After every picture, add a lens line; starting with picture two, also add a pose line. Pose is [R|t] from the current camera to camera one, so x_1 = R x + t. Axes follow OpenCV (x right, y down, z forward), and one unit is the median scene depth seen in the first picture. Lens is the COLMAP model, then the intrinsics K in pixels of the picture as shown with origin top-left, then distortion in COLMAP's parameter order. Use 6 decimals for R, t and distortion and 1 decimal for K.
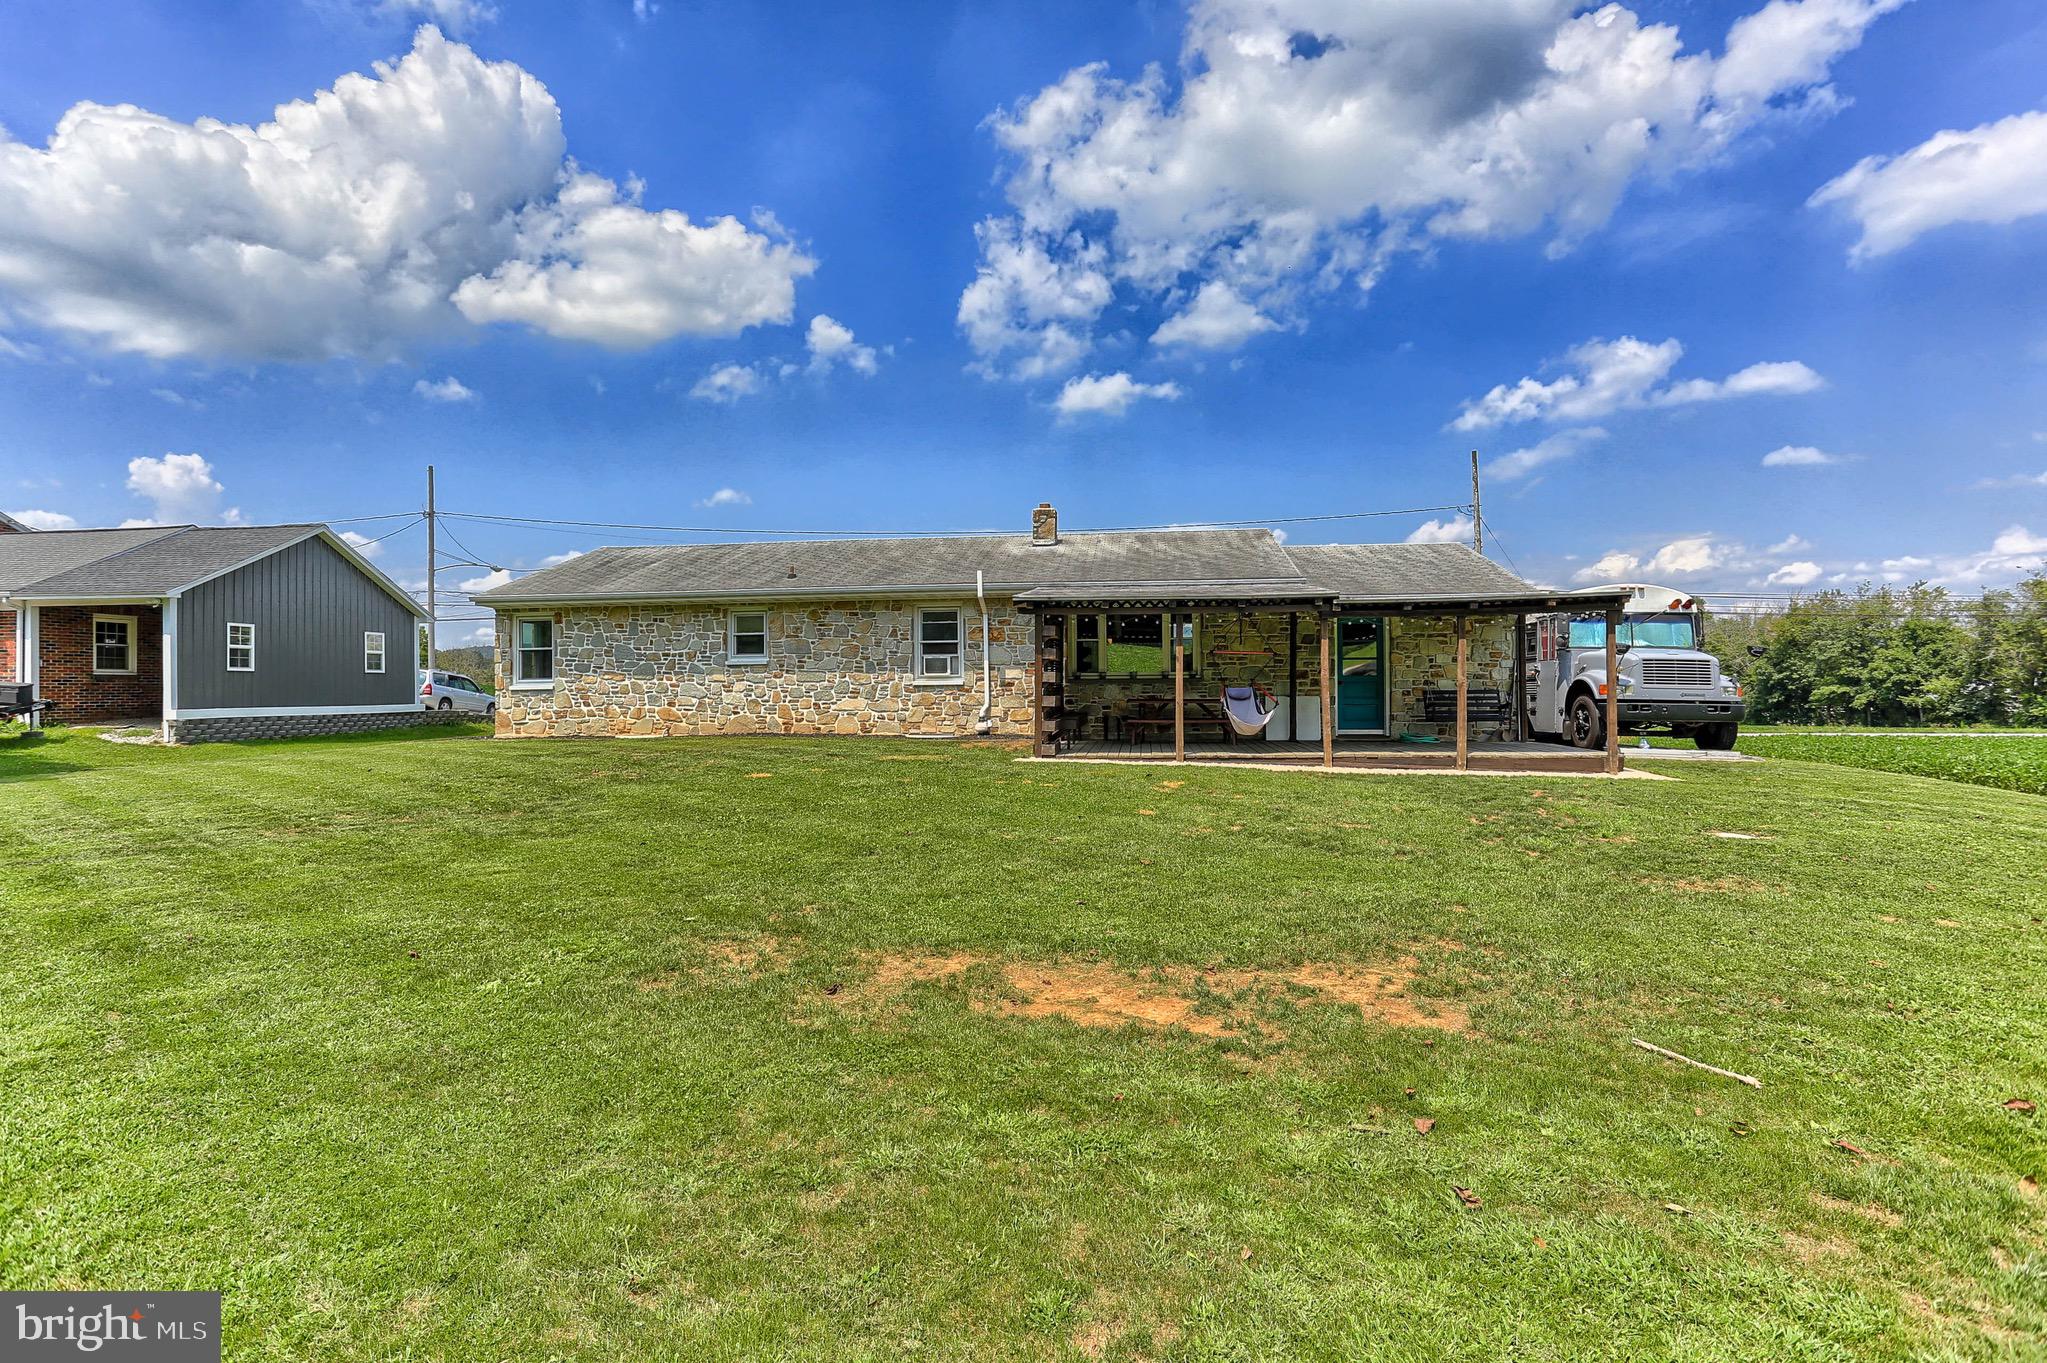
lens RADIAL K [[1051.4, 0, 1023.5], [0, 1051.4, 681.5], [0, 0, 1]] dist [-0.058953, 0.000288]
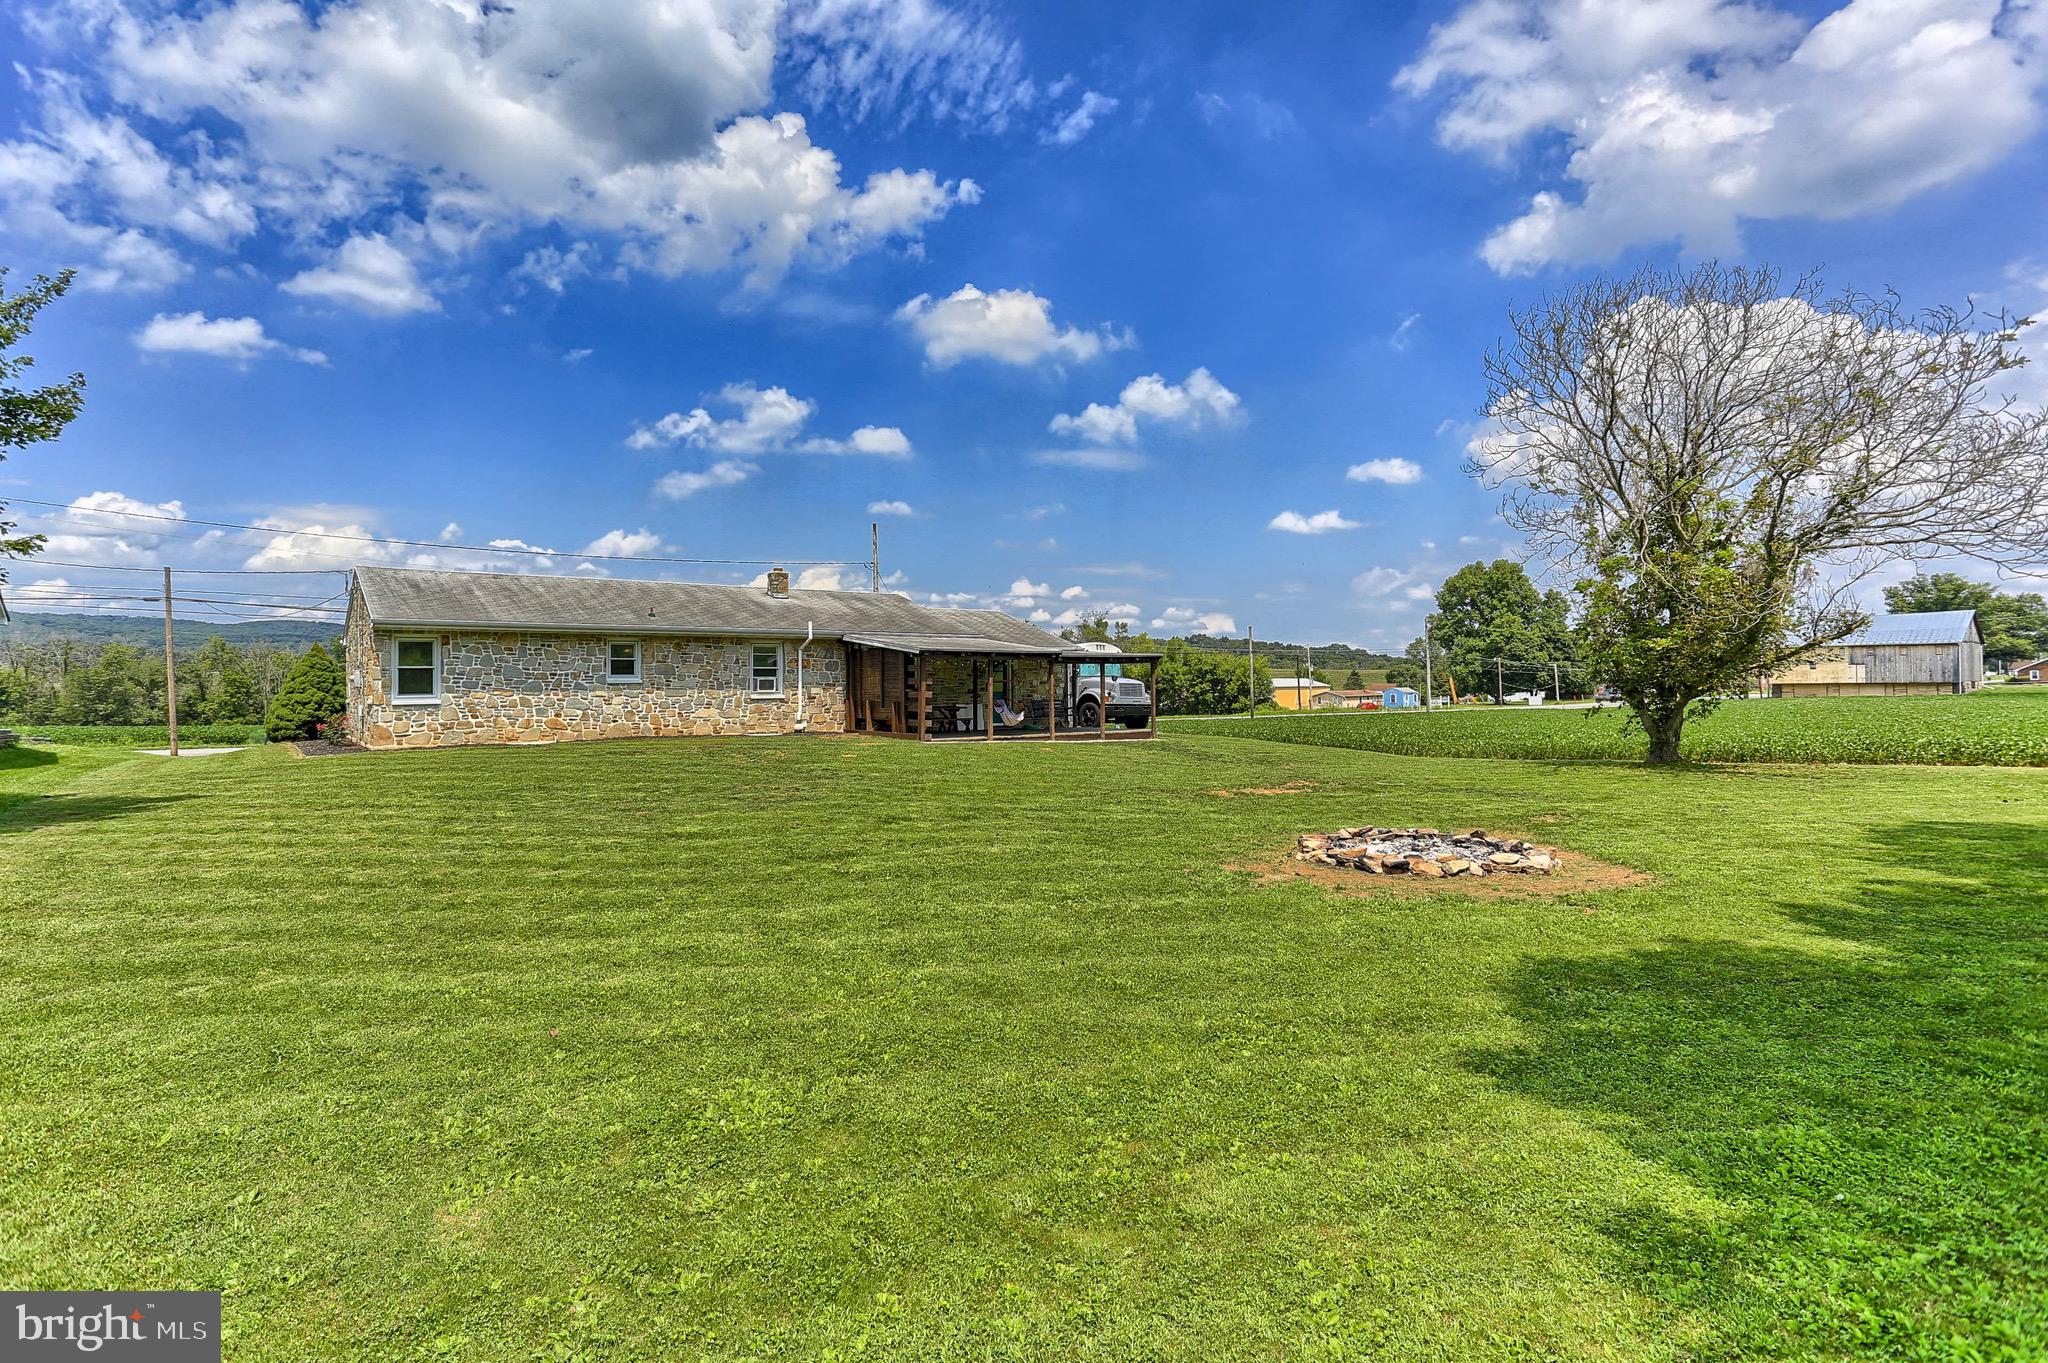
lens RADIAL K [[985.1, 0, 1024.0], [0, 985.1, 681.5], [0, 0, 1]] dist [-0.037203, 0.016035]
pose [[0.713192, 0.005898, 0.700944, -0.760393], [-0.004403, 0.999983, -0.003935, -0.015784], [-0.700955, -0.000280, 0.713206, -0.194133]]
